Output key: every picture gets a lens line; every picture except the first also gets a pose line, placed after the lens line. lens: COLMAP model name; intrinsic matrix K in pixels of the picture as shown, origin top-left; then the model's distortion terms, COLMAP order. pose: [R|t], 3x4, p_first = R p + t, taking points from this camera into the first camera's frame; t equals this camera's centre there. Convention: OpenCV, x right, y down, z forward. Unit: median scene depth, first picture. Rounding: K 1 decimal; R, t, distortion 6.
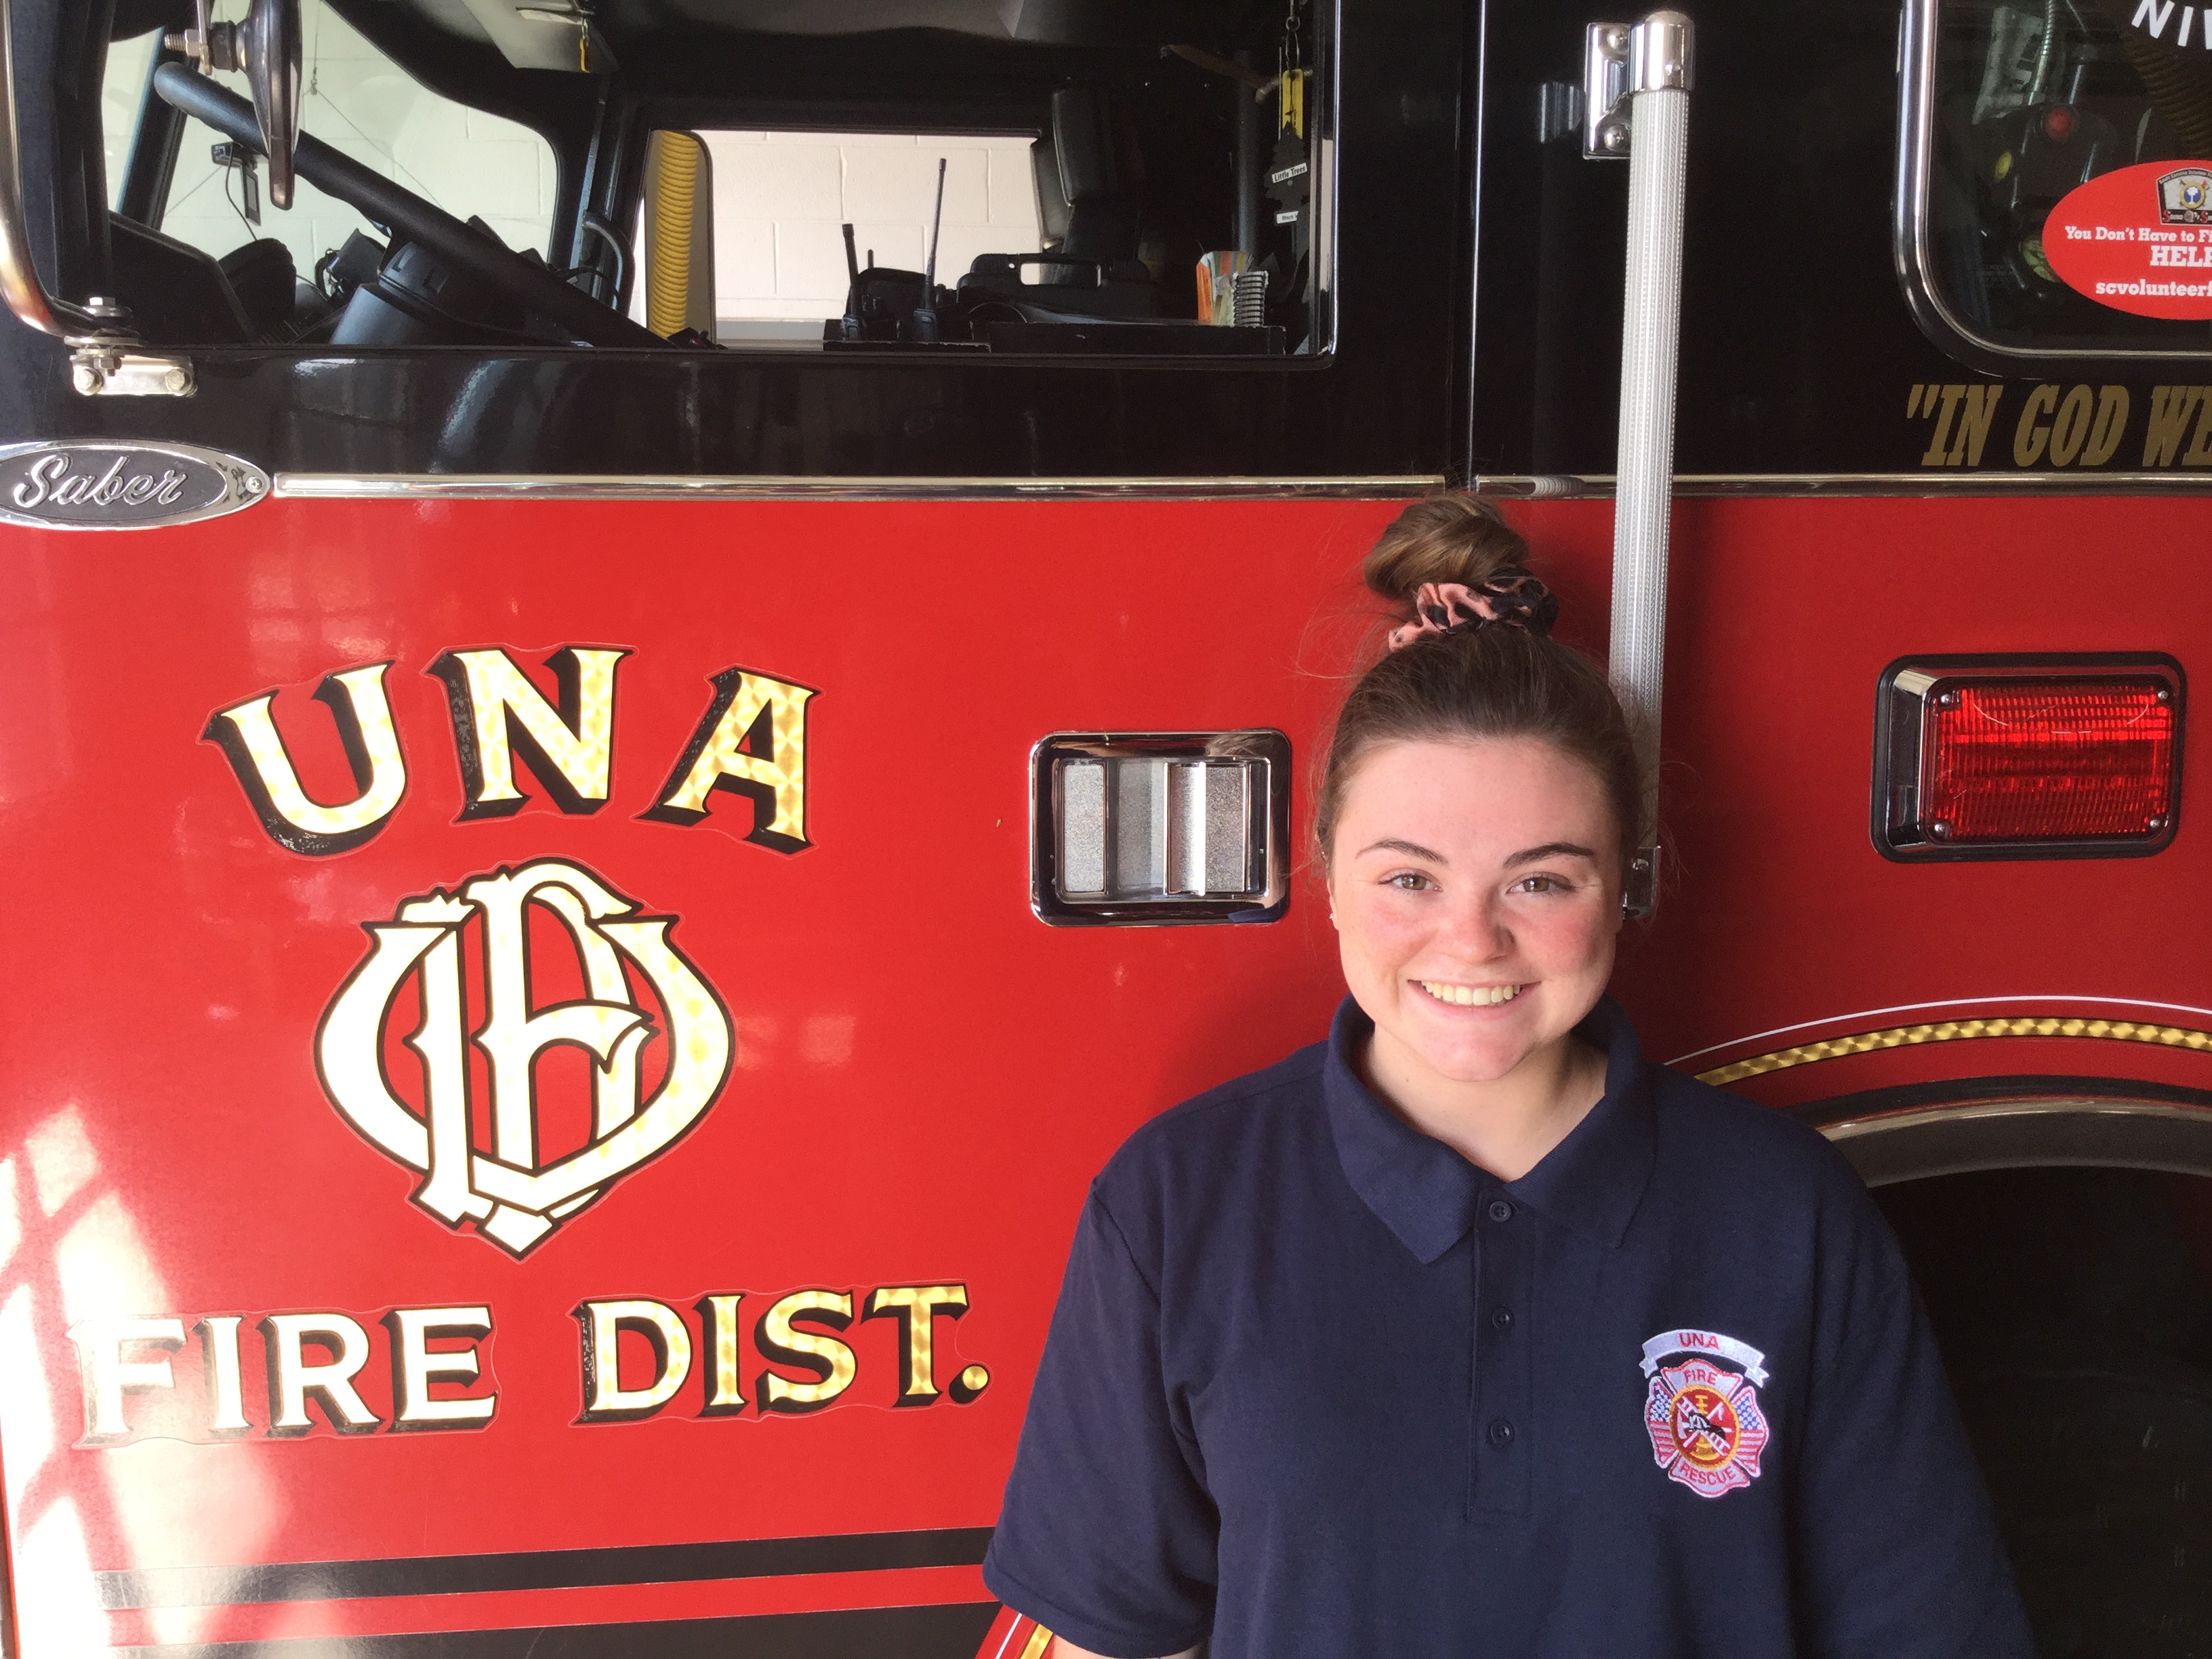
lens RADIAL K [[2101.7, 0, 1107.9], [0, 2101.7, 804.2], [0, 0, 1]] dist [0.043006, 0.000000]
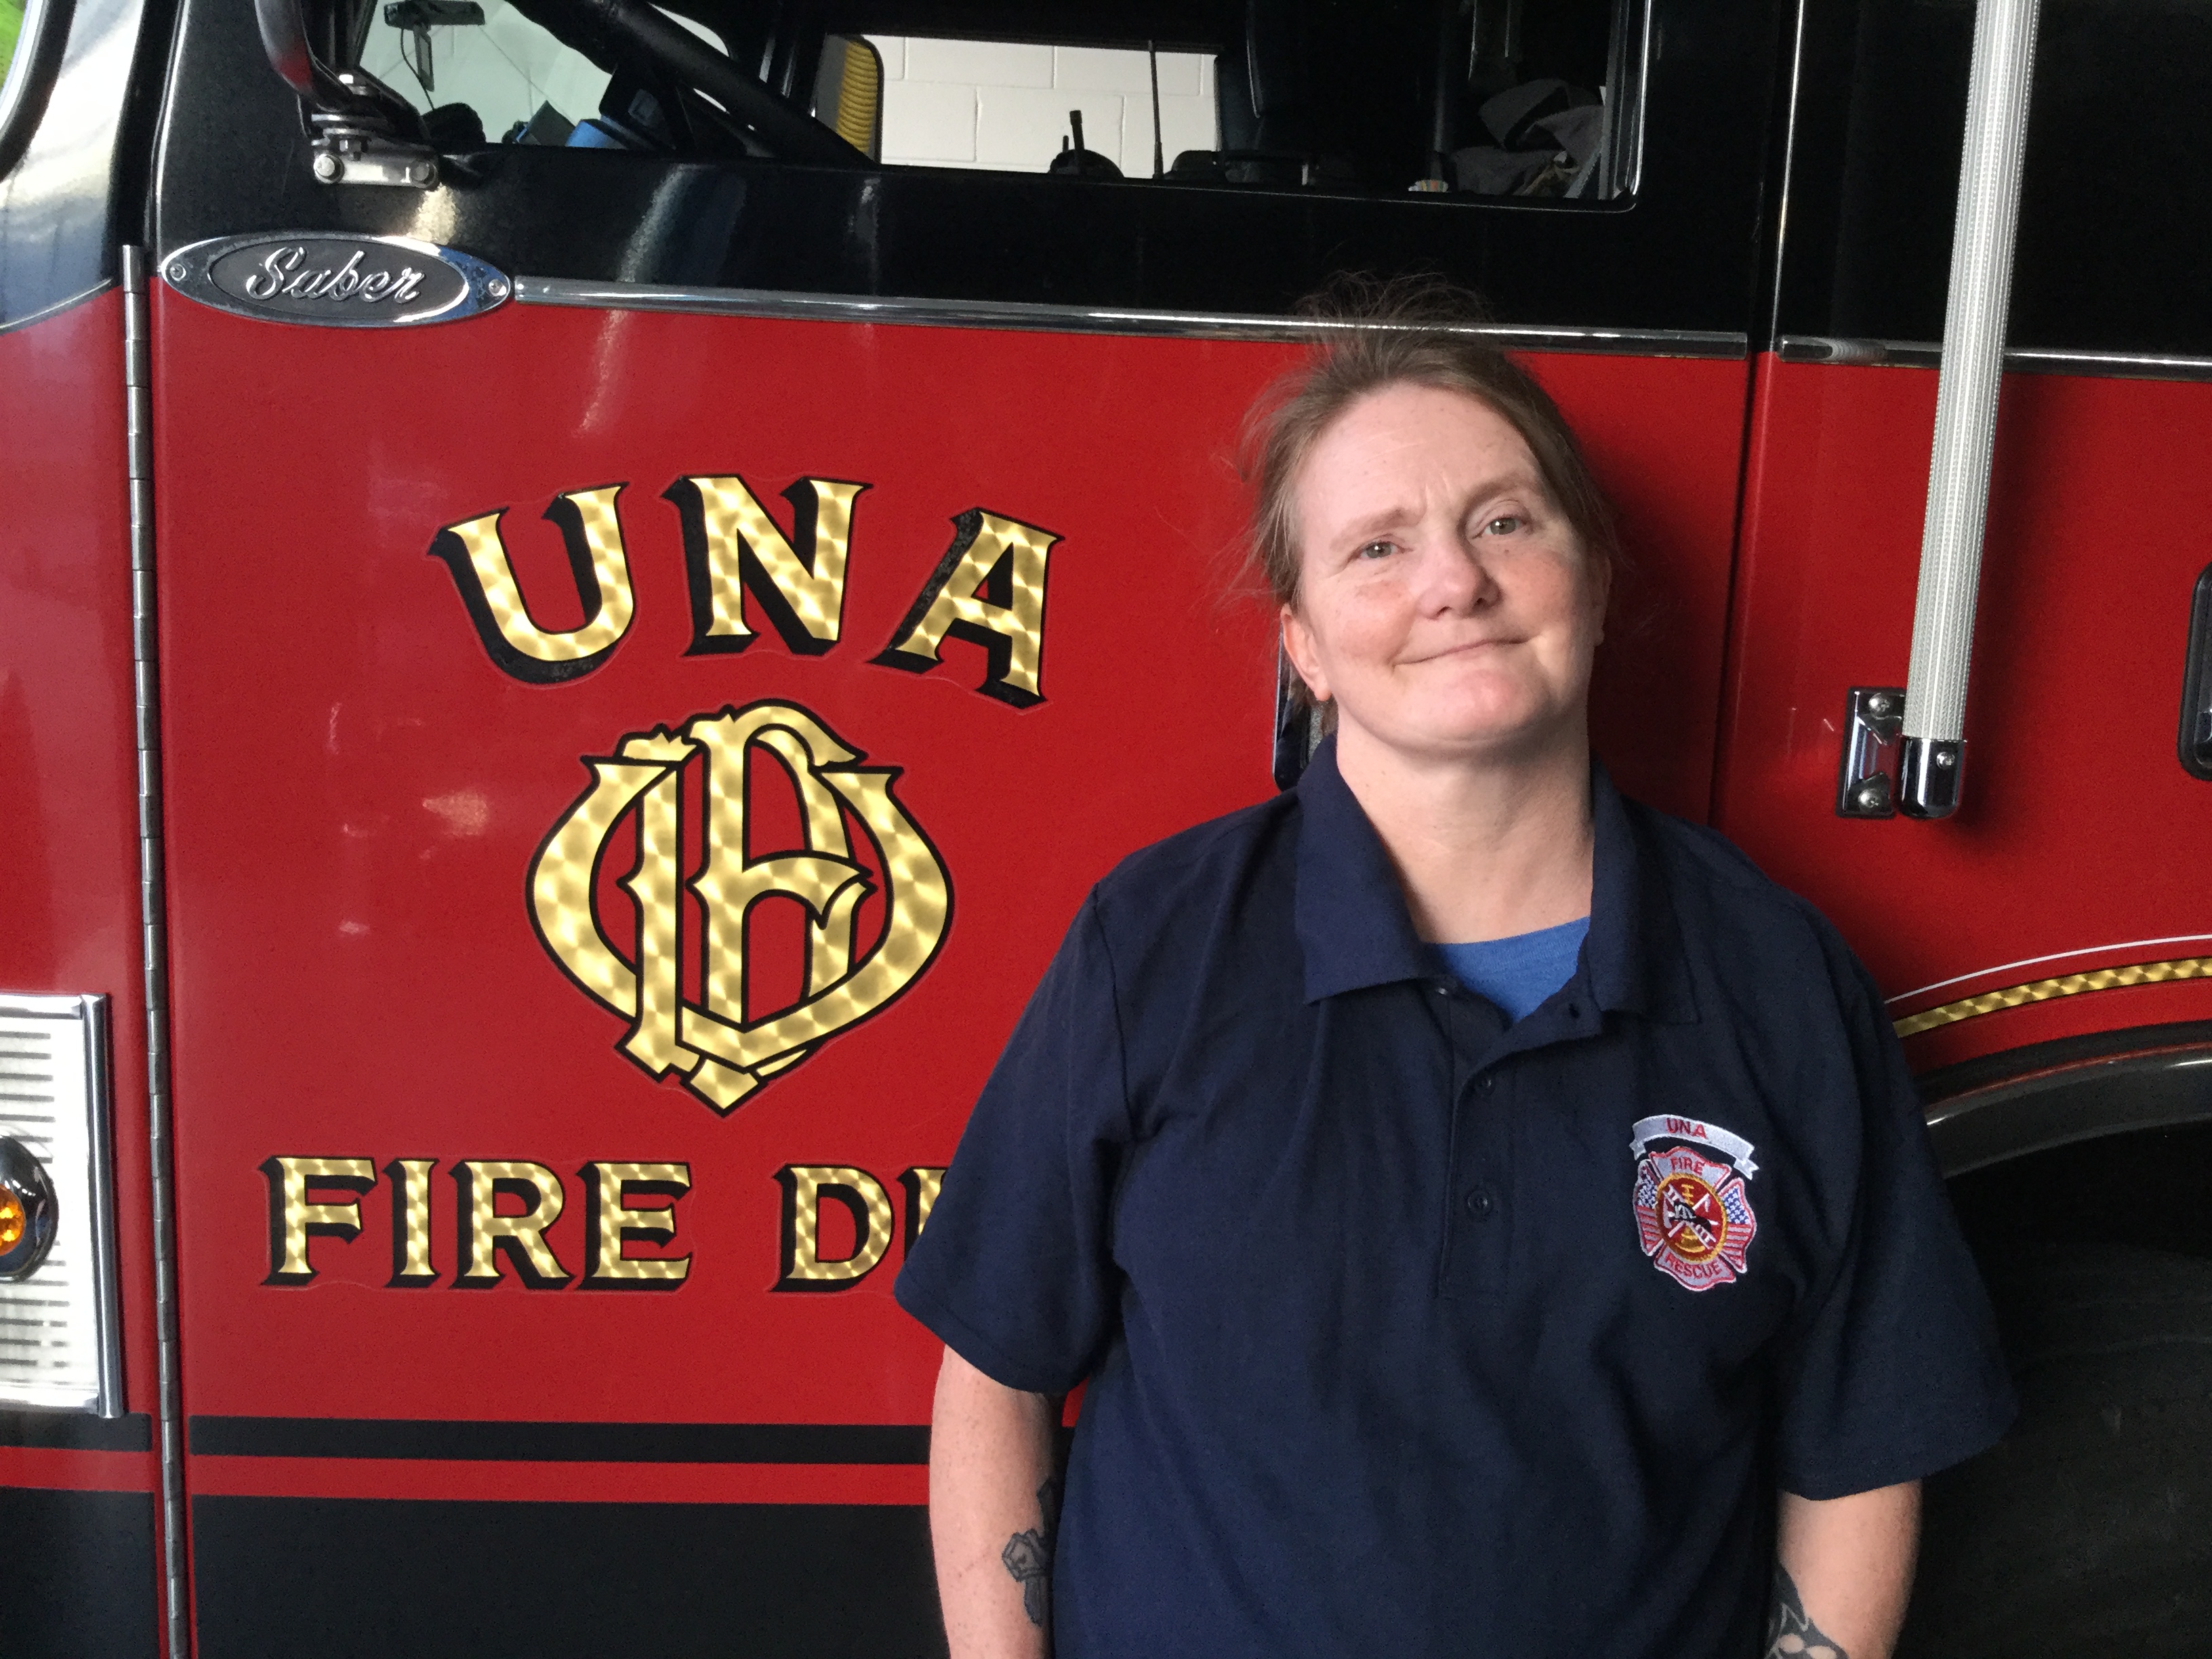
lens RADIAL K [[2101.7, 0, 1115.5], [0, 2101.7, 824.5], [0, 0, 1]] dist [0.043006, 0.000000]
pose [[0.998062, 0.049676, -0.037485, -0.070960], [-0.048921, 0.998586, 0.020779, 0.053800], [0.038464, -0.018905, 0.999081, 0.049515]]
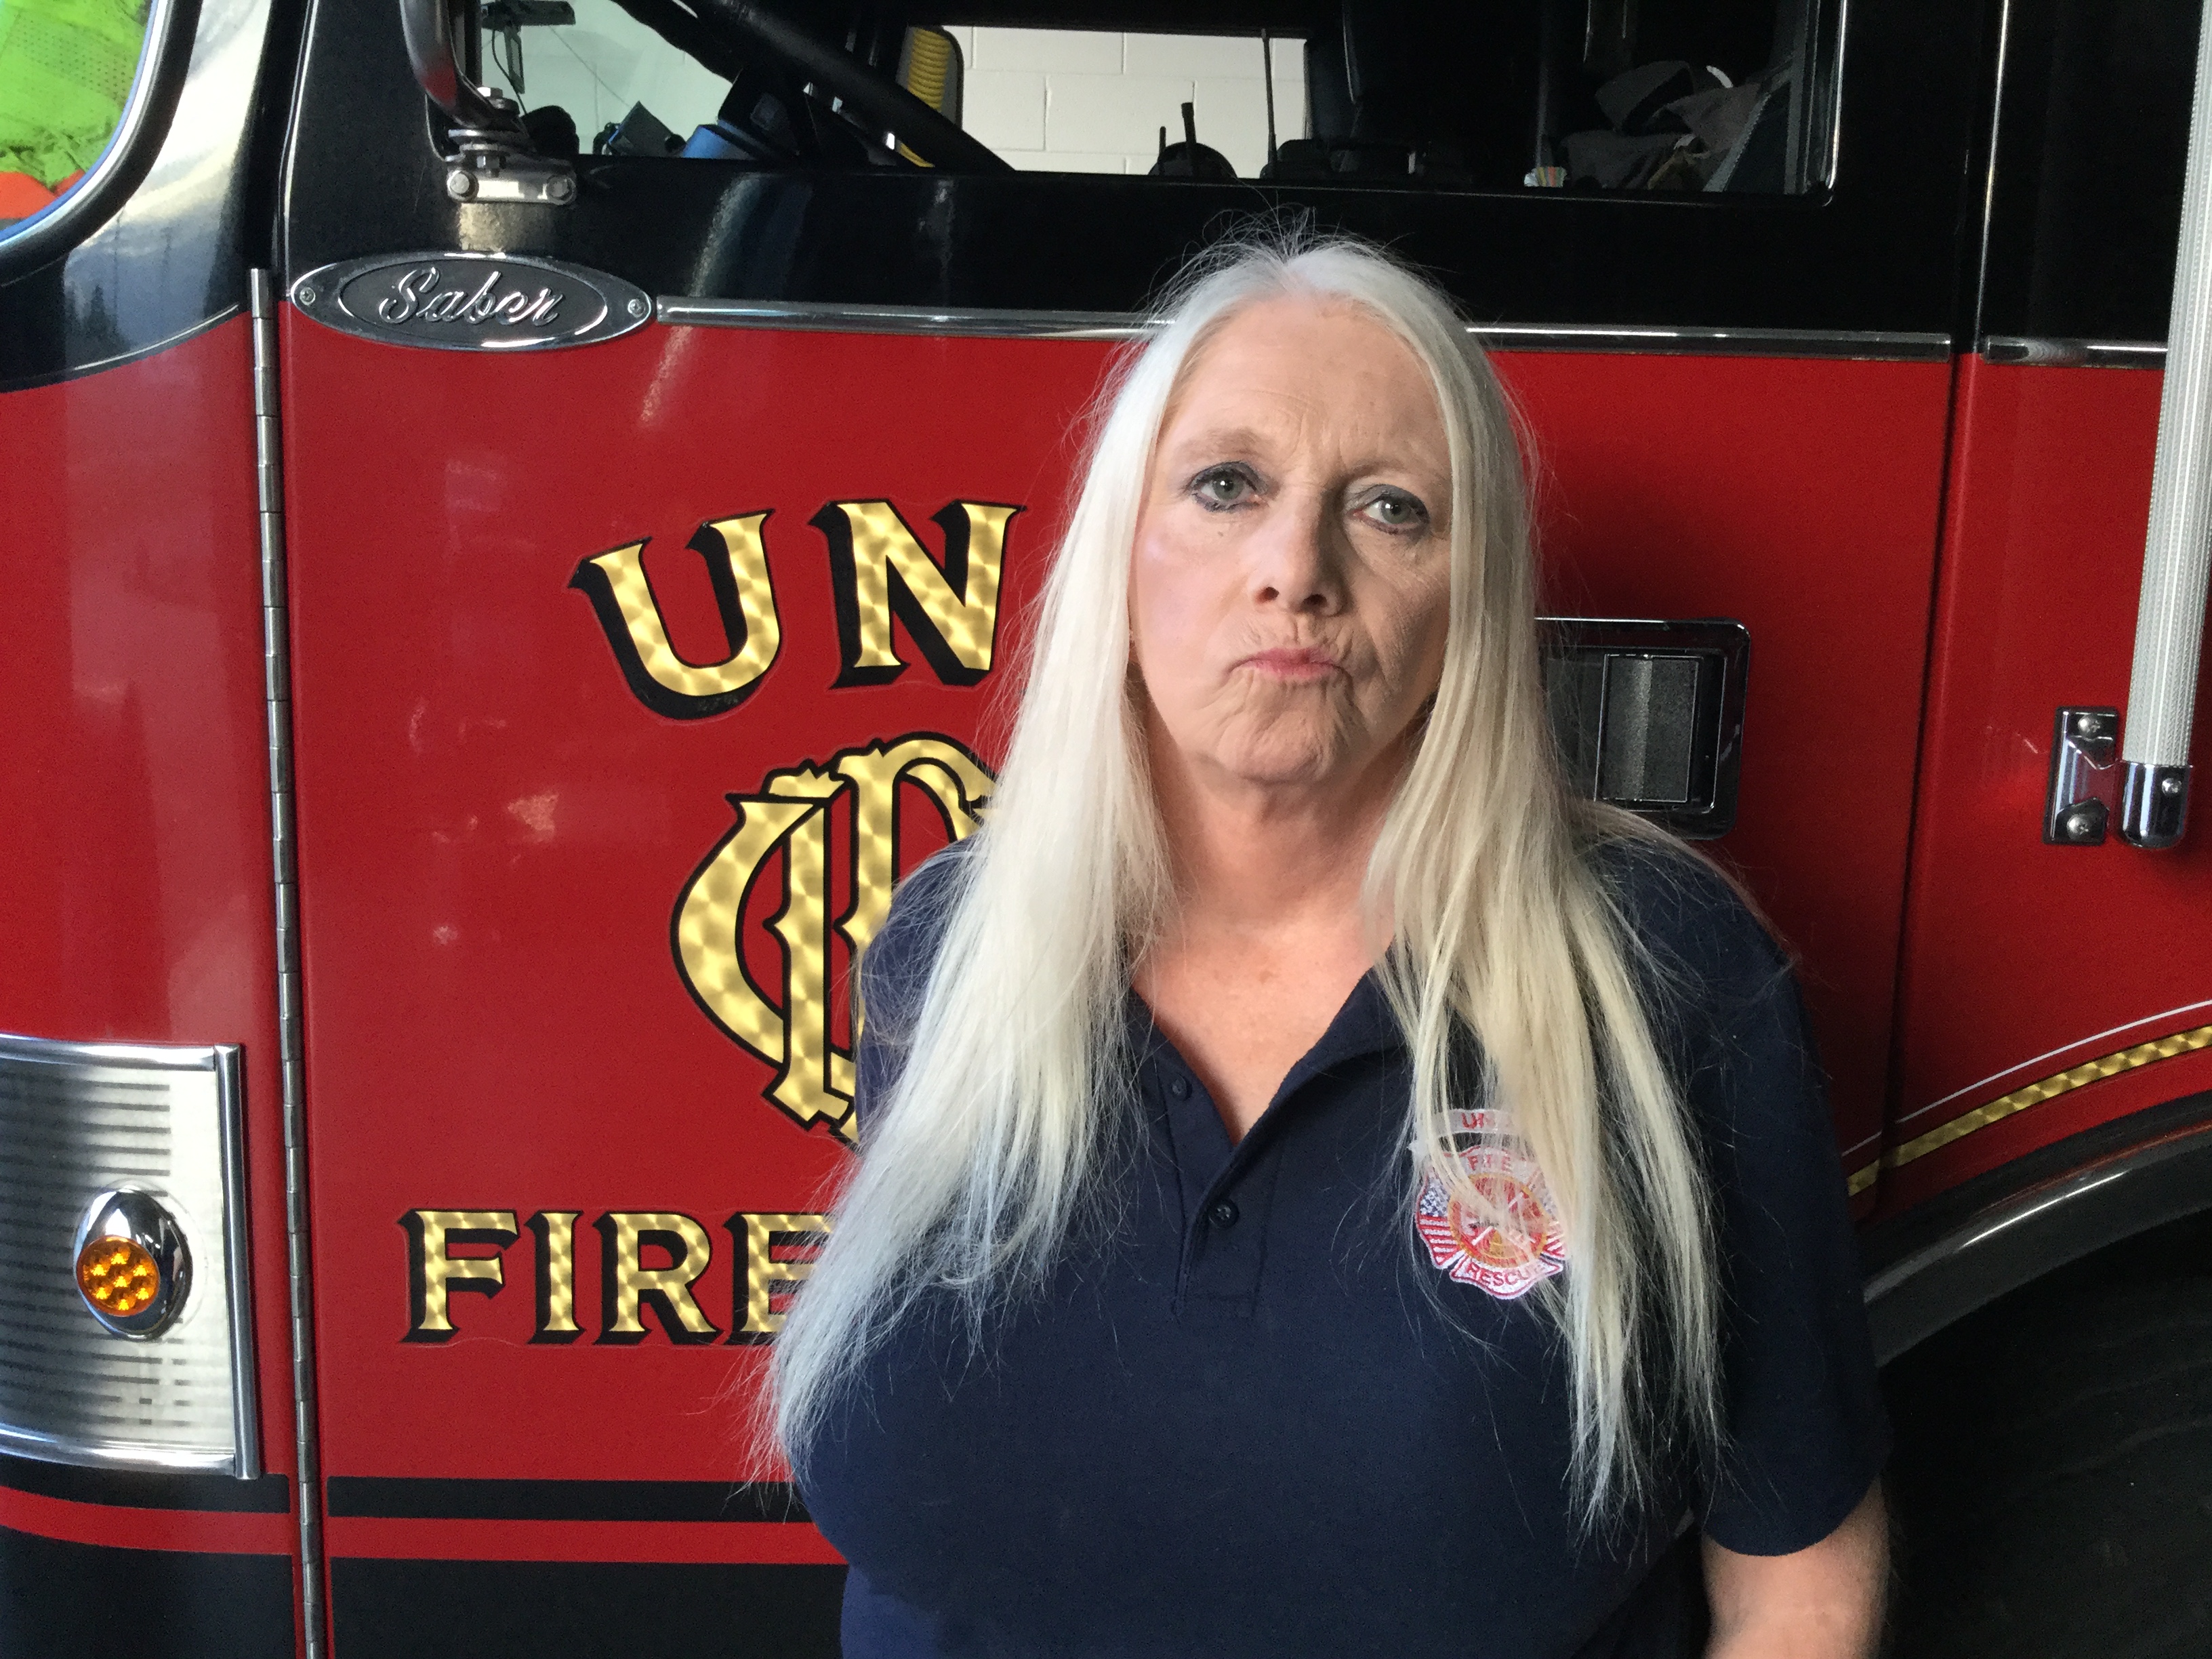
lens RADIAL K [[2101.7, 0, 1127.0], [0, 2101.7, 835.1], [0, 0, 1]] dist [0.043006, 0.000000]
pose [[0.997600, 0.040692, -0.056026, -0.122676], [-0.038843, 0.998677, 0.033705, 0.035195], [0.057324, -0.031448, 0.997860, 0.089064]]
